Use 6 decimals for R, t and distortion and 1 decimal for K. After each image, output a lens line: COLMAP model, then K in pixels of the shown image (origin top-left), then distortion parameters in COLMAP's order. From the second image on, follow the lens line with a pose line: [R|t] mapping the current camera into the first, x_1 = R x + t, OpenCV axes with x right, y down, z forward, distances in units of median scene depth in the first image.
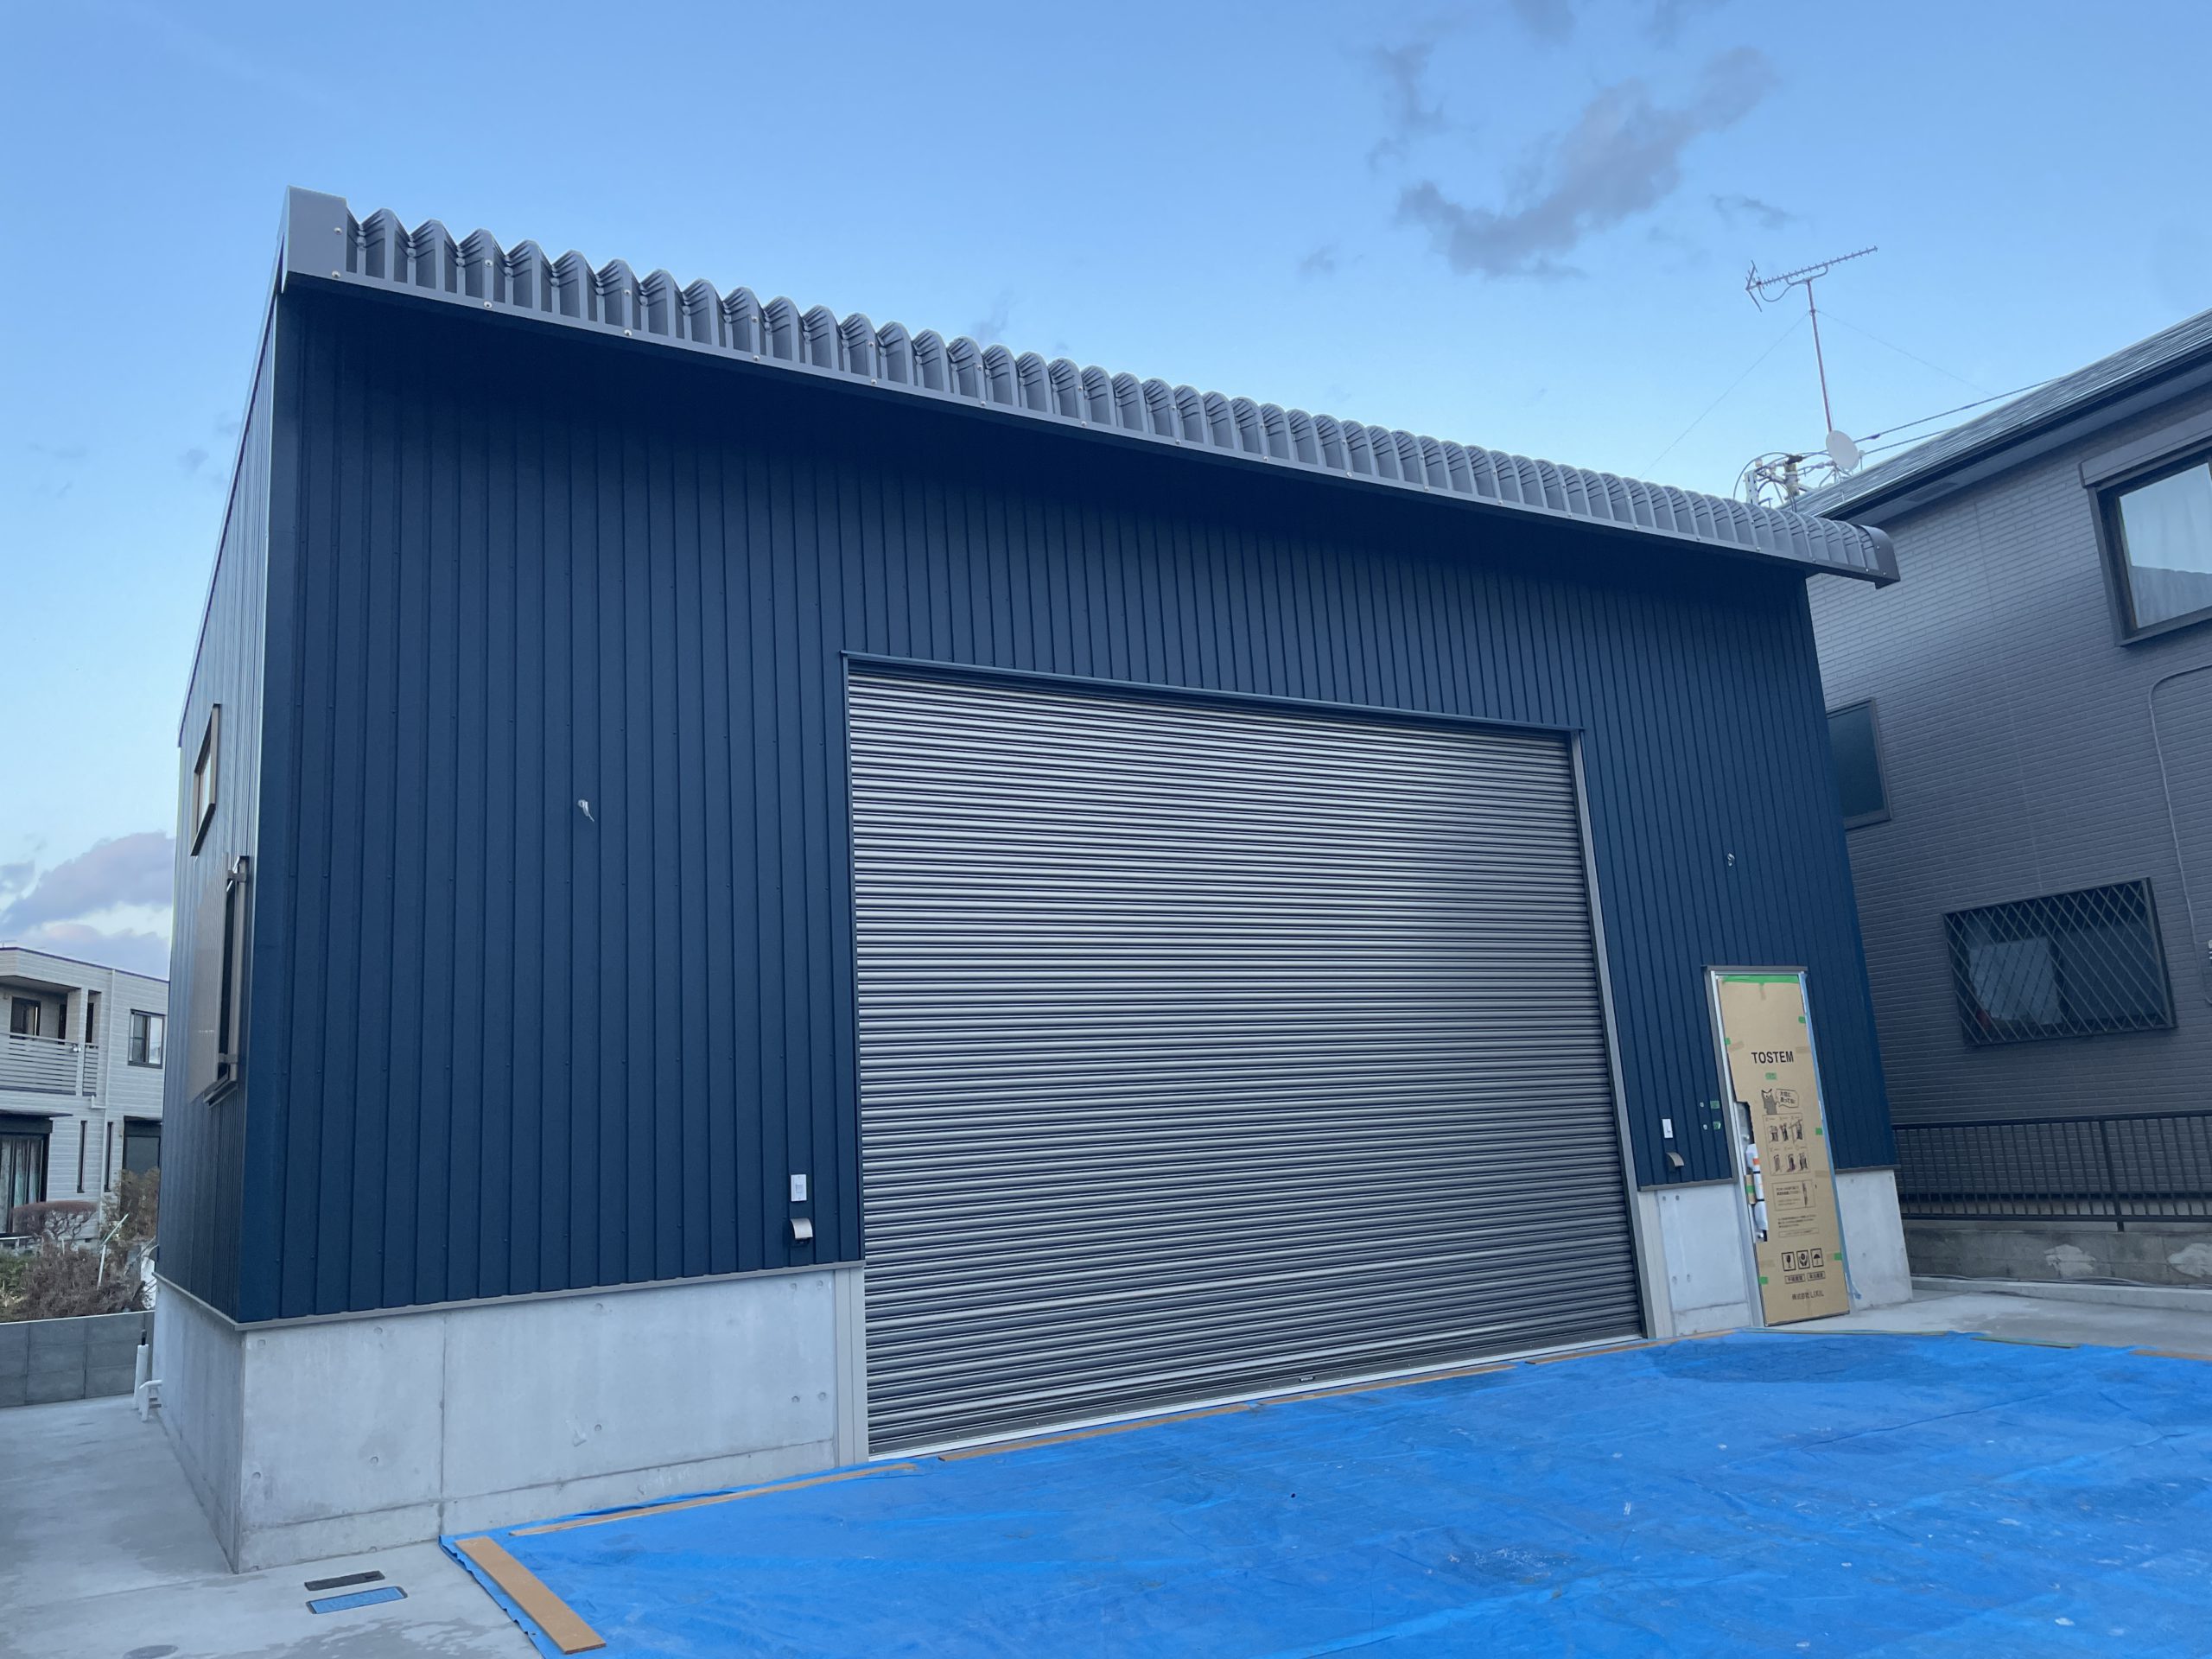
lens RADIAL K [[1676.4, 0, 1111.9], [0, 1676.4, 818.1], [0, 0, 1]] dist [0.048240, -0.019310]
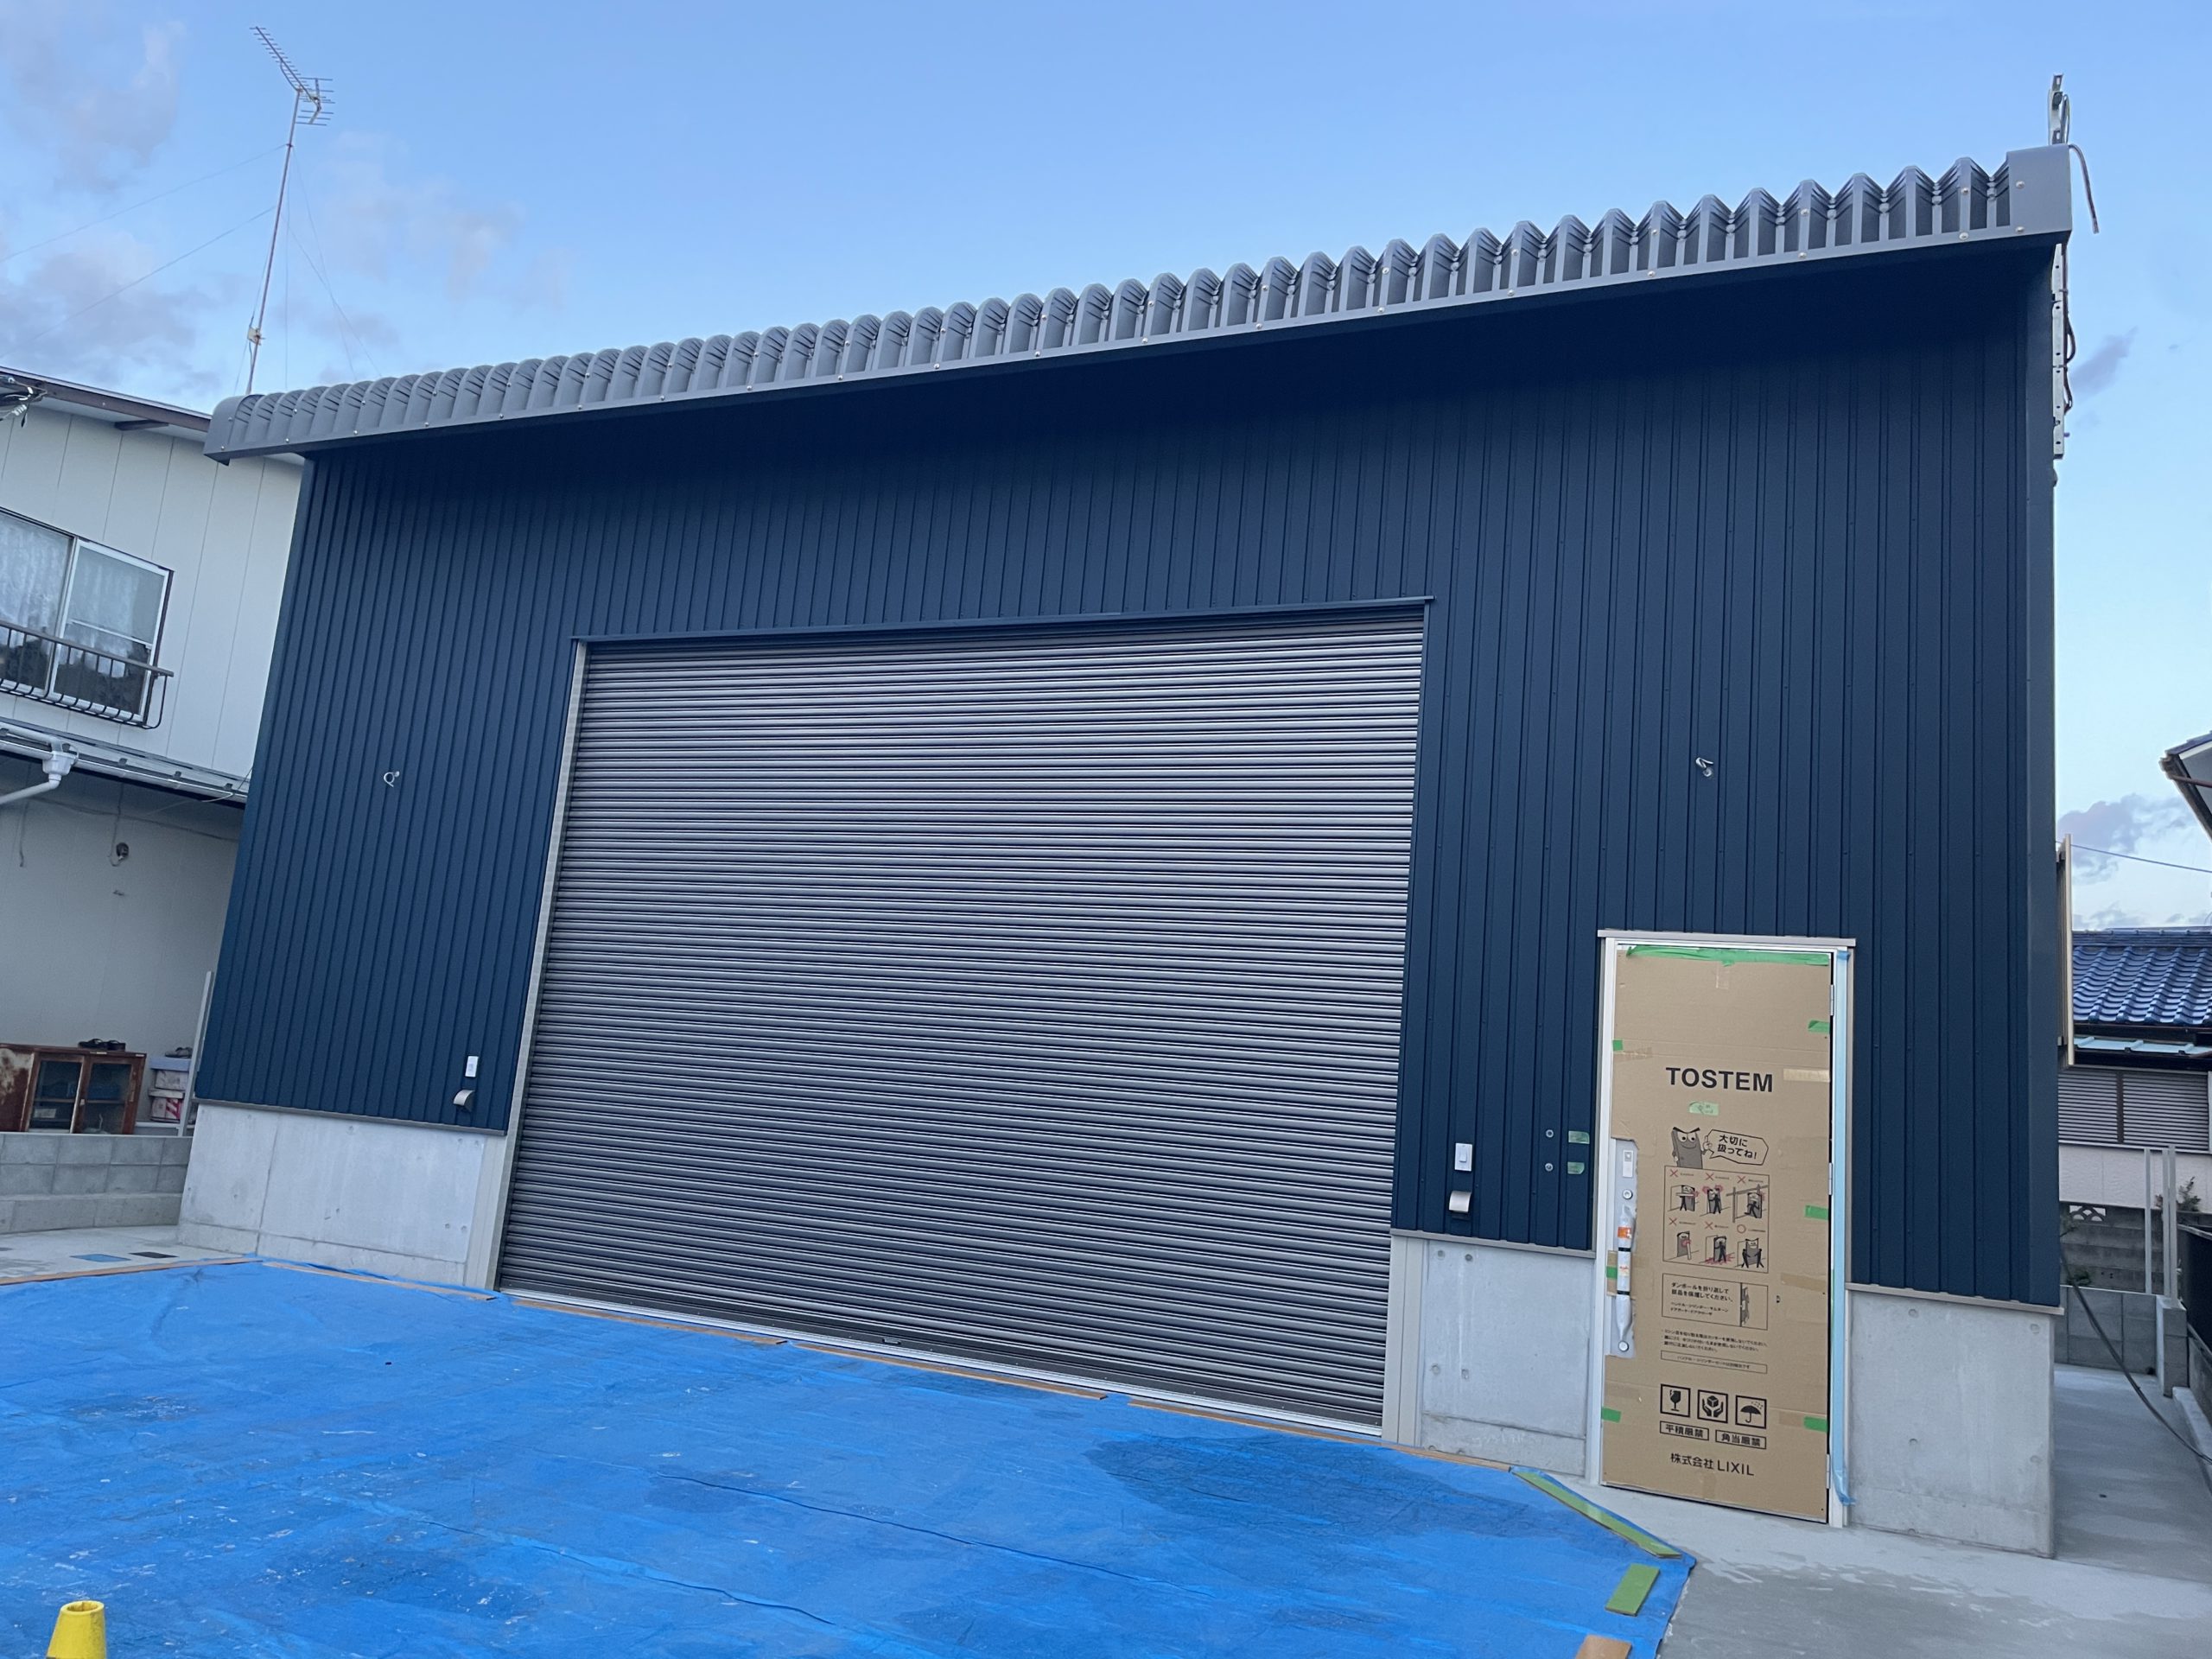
lens RADIAL K [[1676.4, 0, 1124.0], [0, 1676.4, 838.7], [0, 0, 1]] dist [0.048240, -0.019310]
pose [[0.566089, -0.018437, -0.824138, 0.951443], [0.037392, 0.999295, 0.003328, 0.050951], [0.823496, -0.032700, 0.566379, 0.567473]]
